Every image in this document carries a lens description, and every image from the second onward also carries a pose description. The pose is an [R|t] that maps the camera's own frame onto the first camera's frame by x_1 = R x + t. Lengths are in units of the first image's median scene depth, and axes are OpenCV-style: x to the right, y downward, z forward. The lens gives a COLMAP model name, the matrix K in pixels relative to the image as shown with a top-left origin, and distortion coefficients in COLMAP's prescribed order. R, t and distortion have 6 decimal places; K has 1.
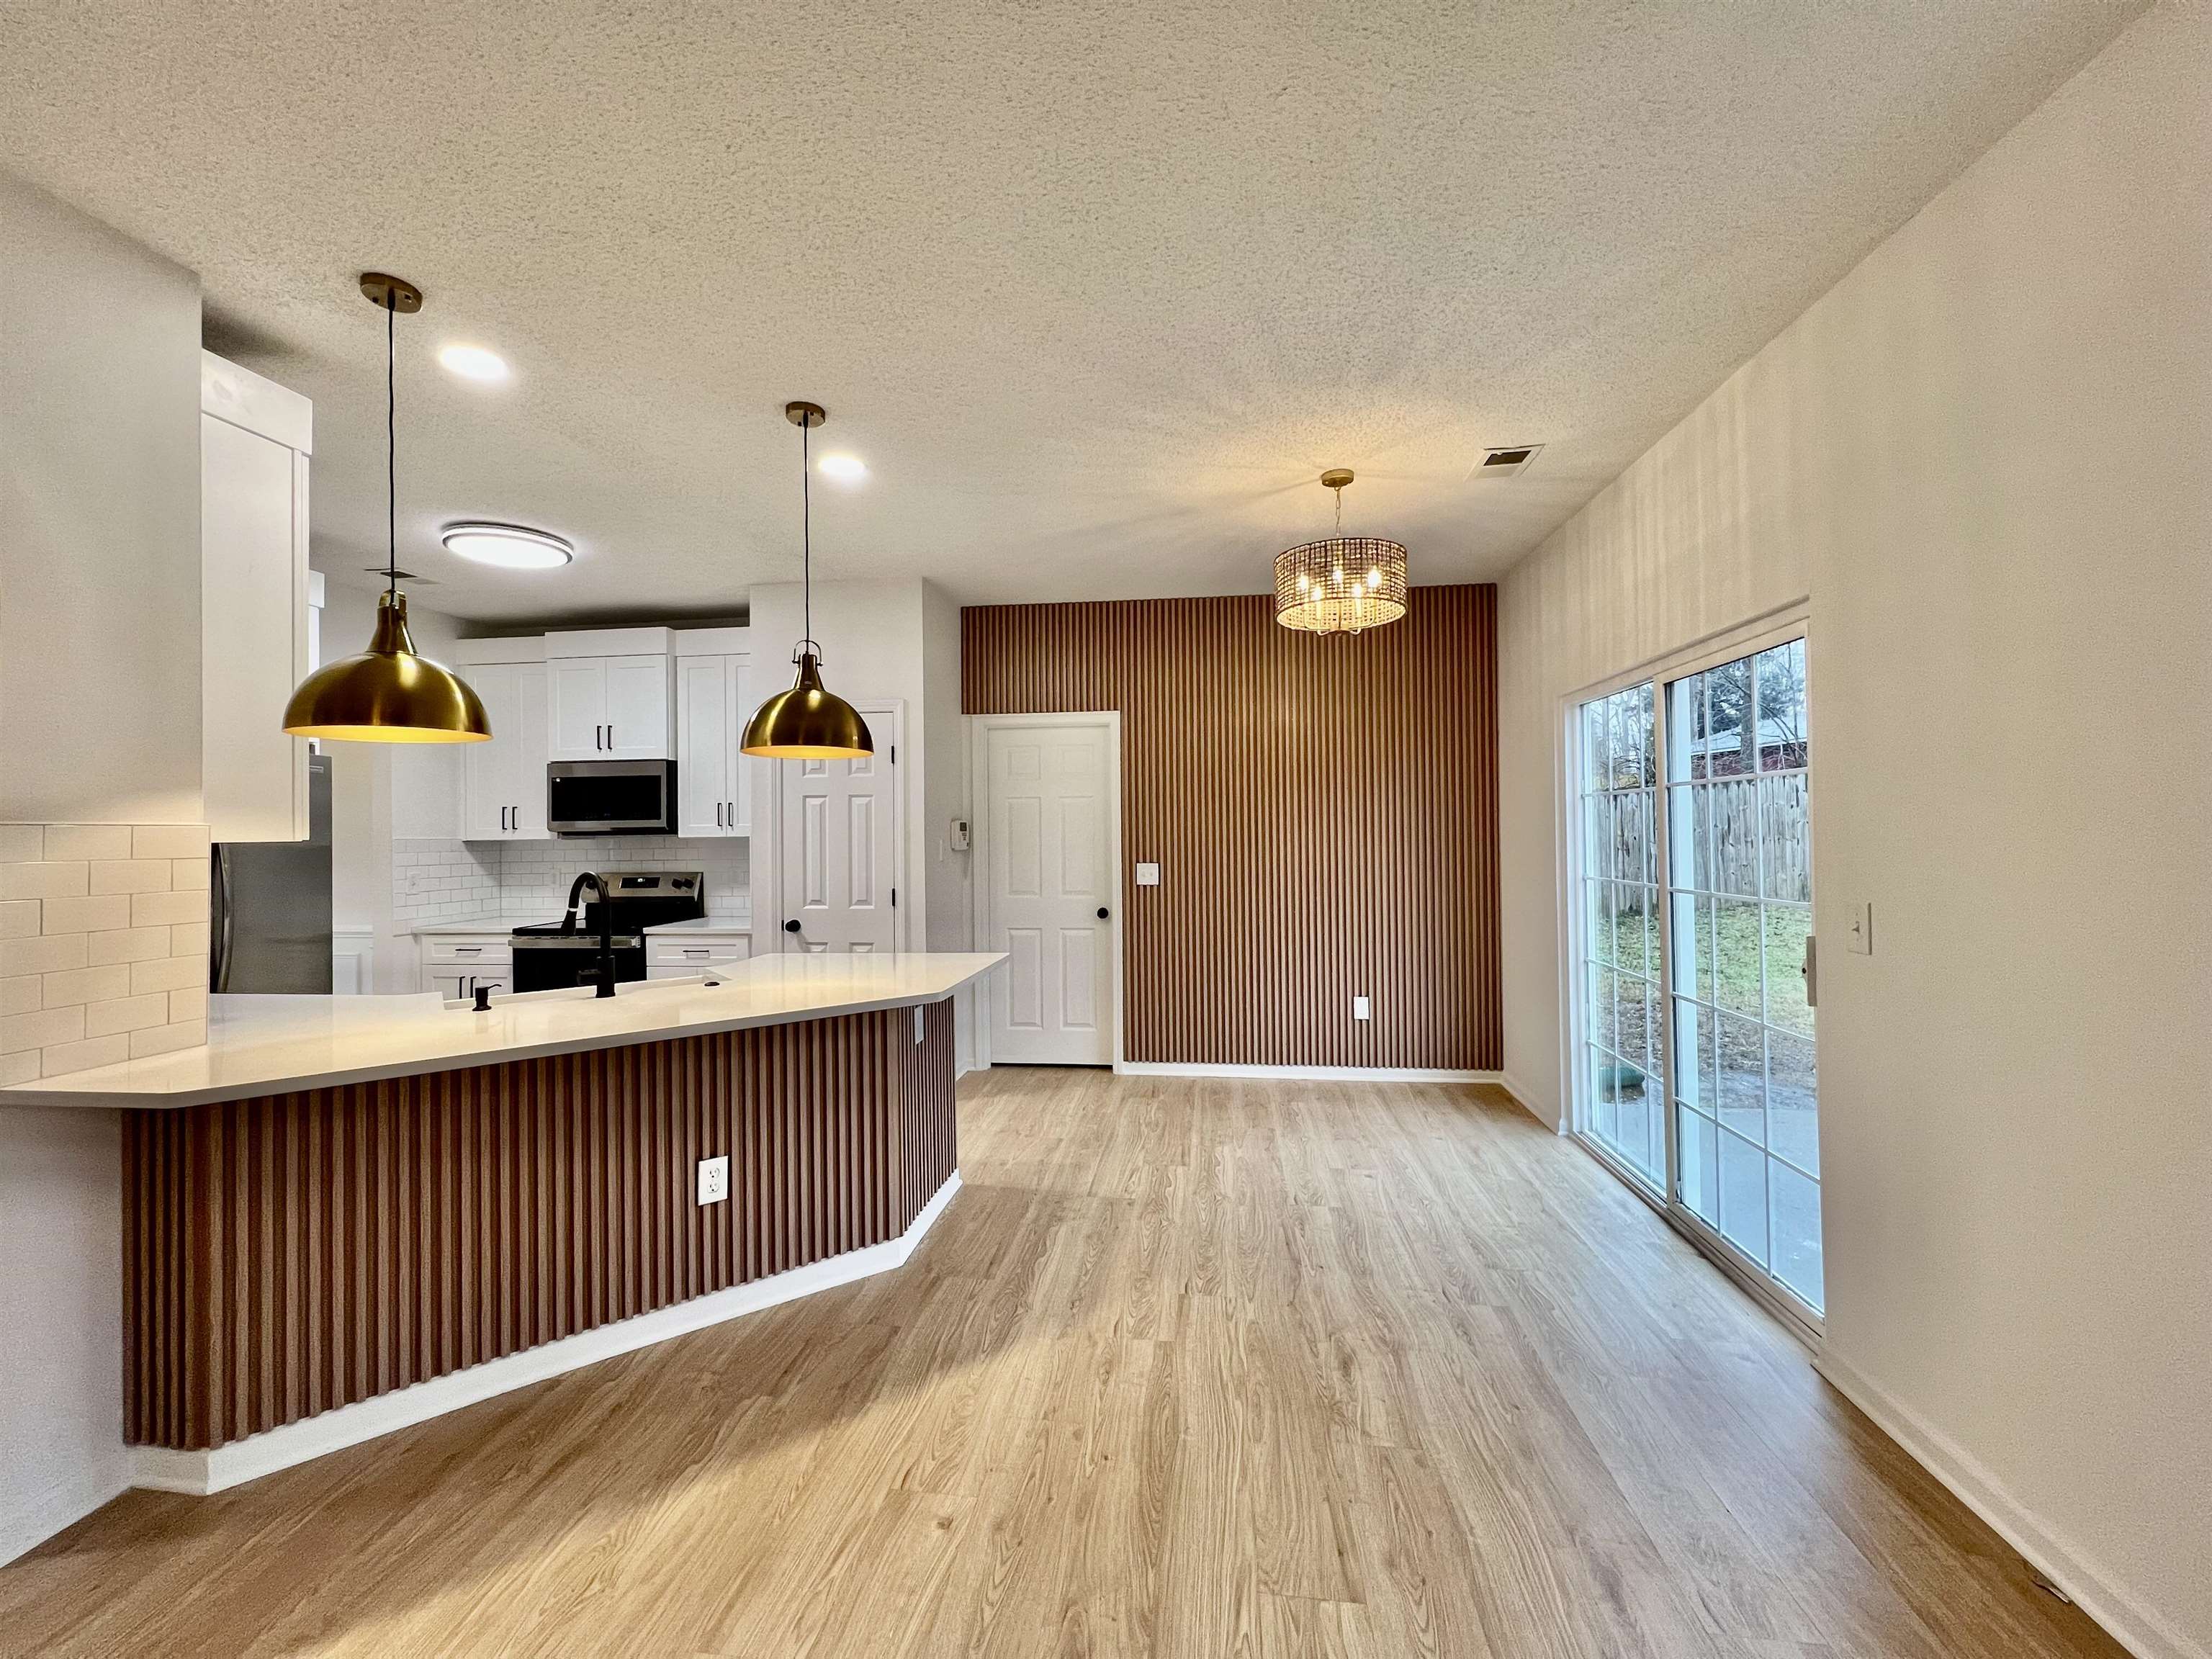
lens RADIAL K [[887.3, 0, 1107.6], [0, 887.3, 822.6], [0, 0, 1]] dist [-0.000879, -0.000342]
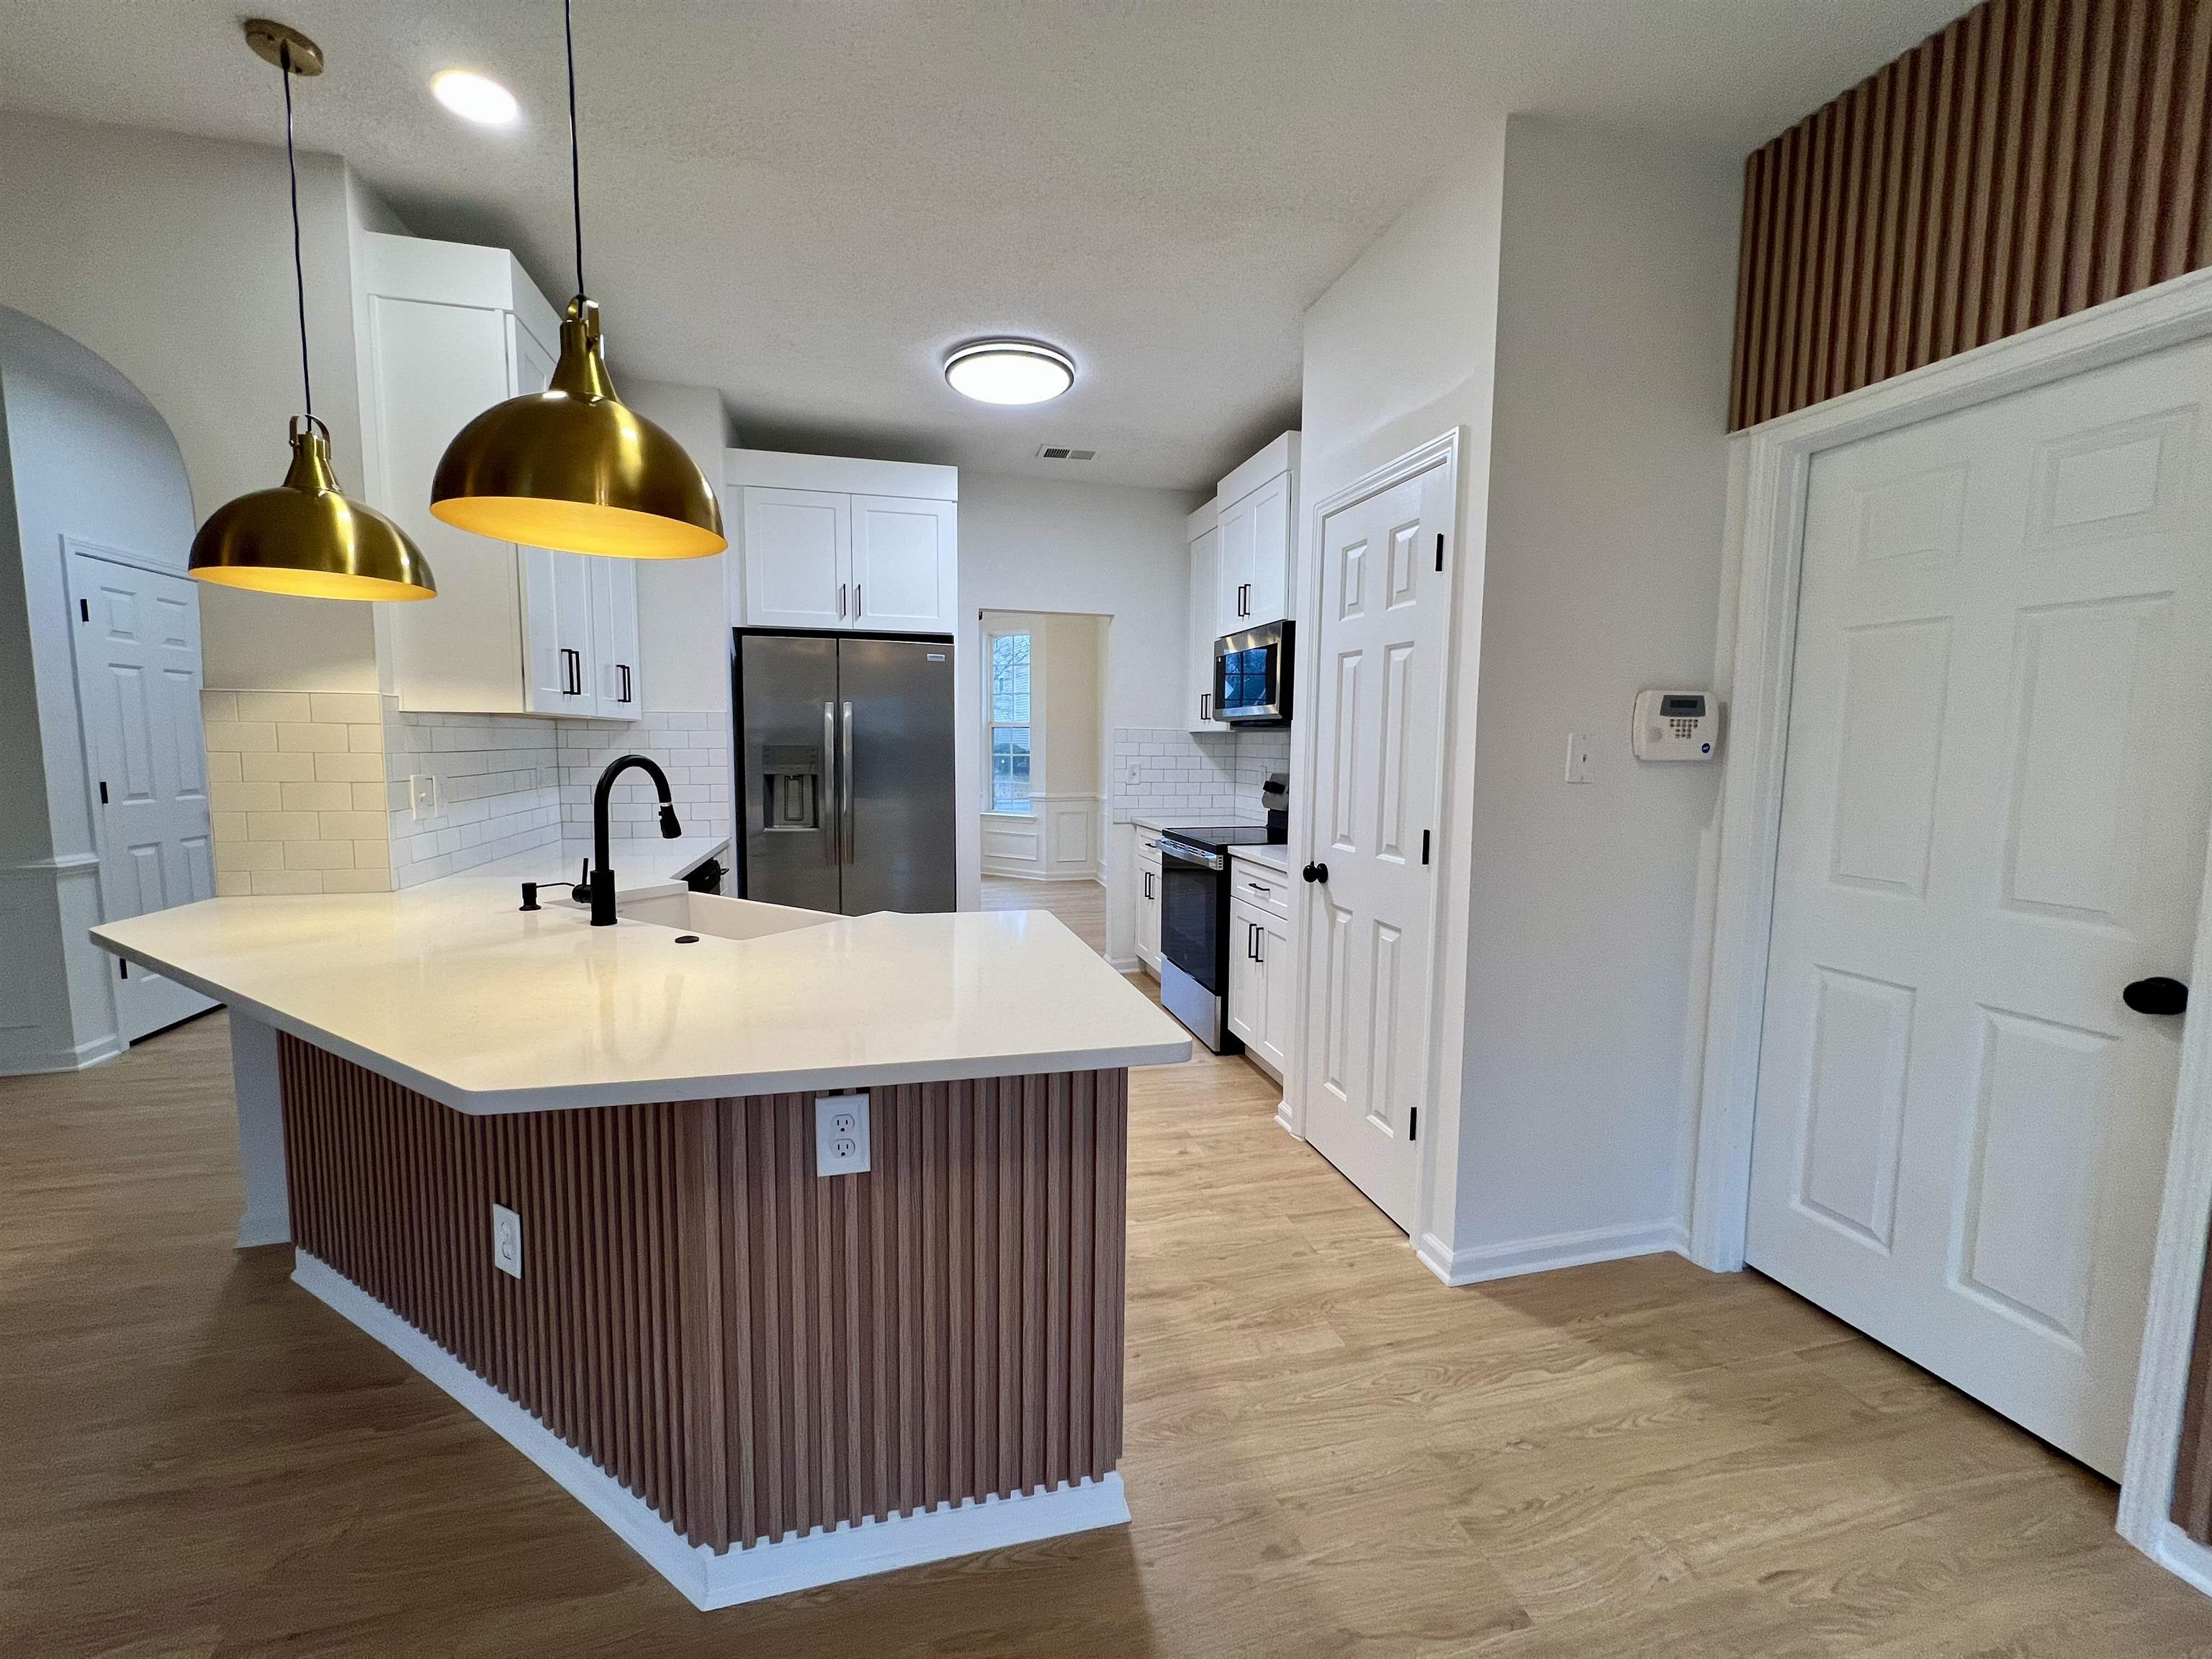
lens RADIAL K [[887.3, 0, 1102.1], [0, 887.3, 825.7], [0, 0, 1]] dist [-0.000879, -0.000342]
pose [[0.366447, 0.105200, -0.924473, 0.179759], [-0.006654, 0.993859, 0.110458, 0.021991], [0.930415, -0.034326, 0.364897, 0.783520]]
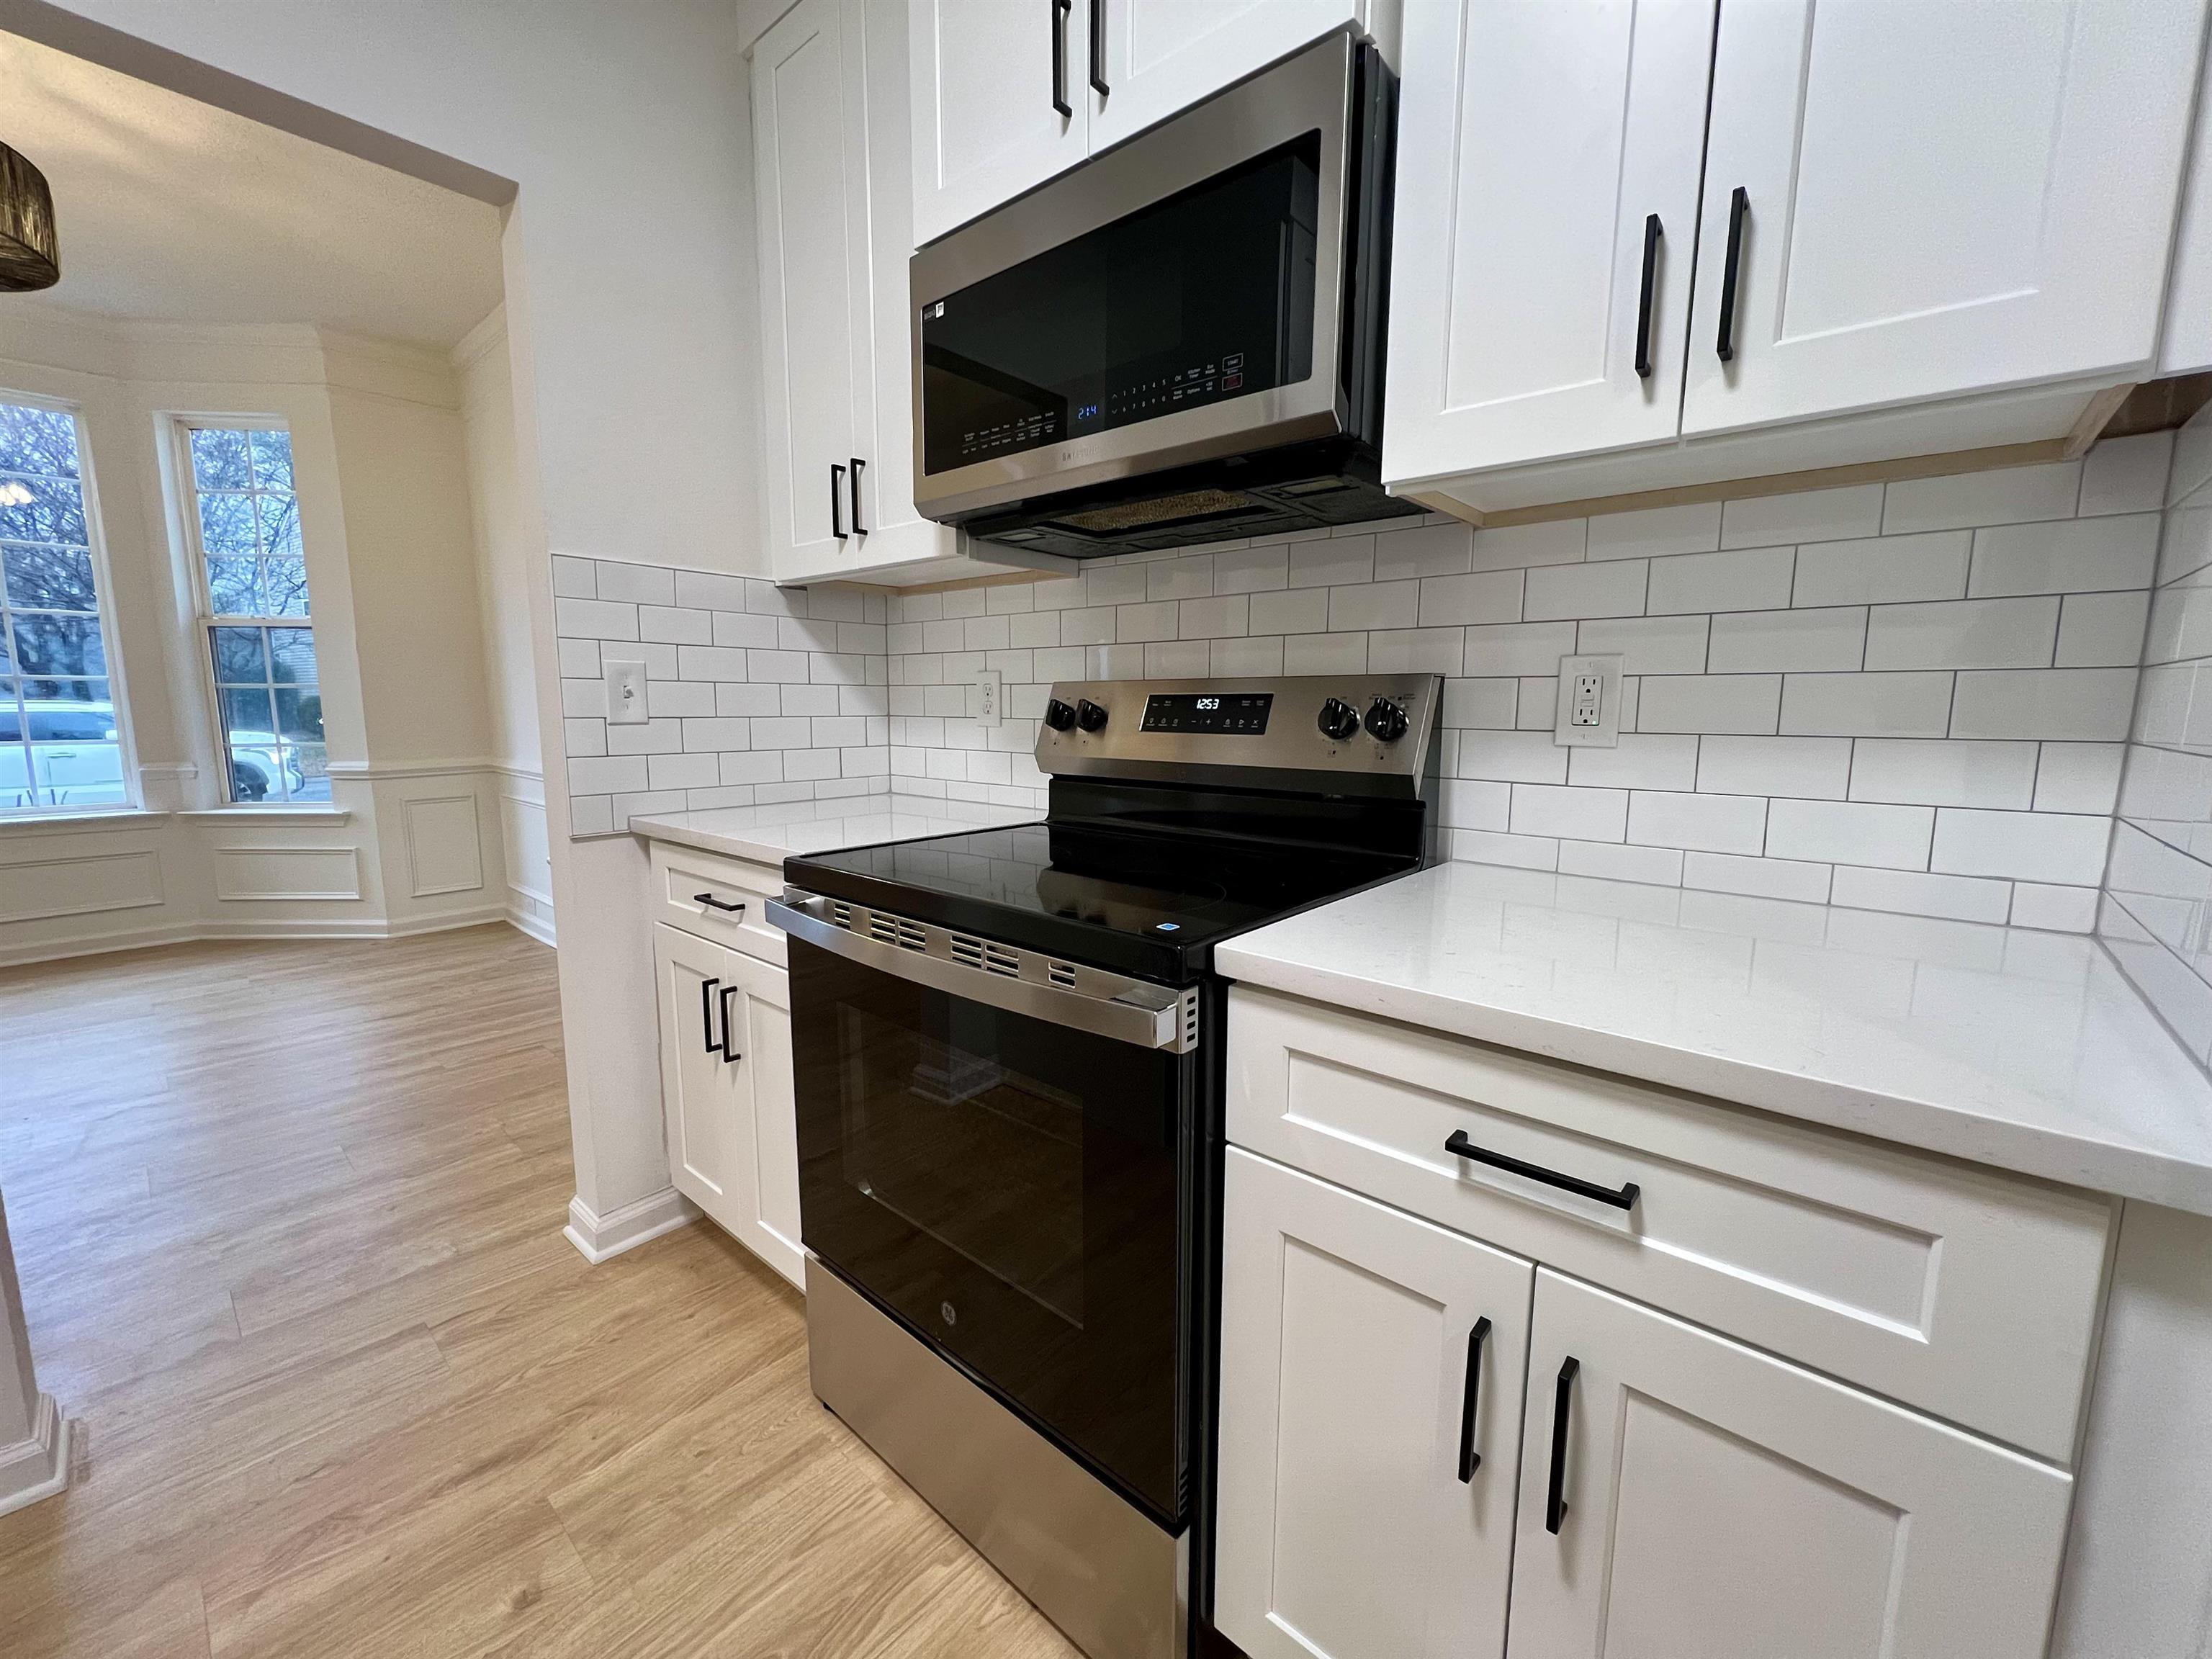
lens RADIAL K [[888.5, 0, 1105.4], [0, 888.5, 821.5], [0, 0, 1]] dist [-0.002956, 0.000185]
pose [[0.828333, 0.092358, -0.552570, -0.561918], [-0.011354, 0.988883, 0.148263, 0.085101], [0.560120, -0.116537, 0.820173, 1.065061]]
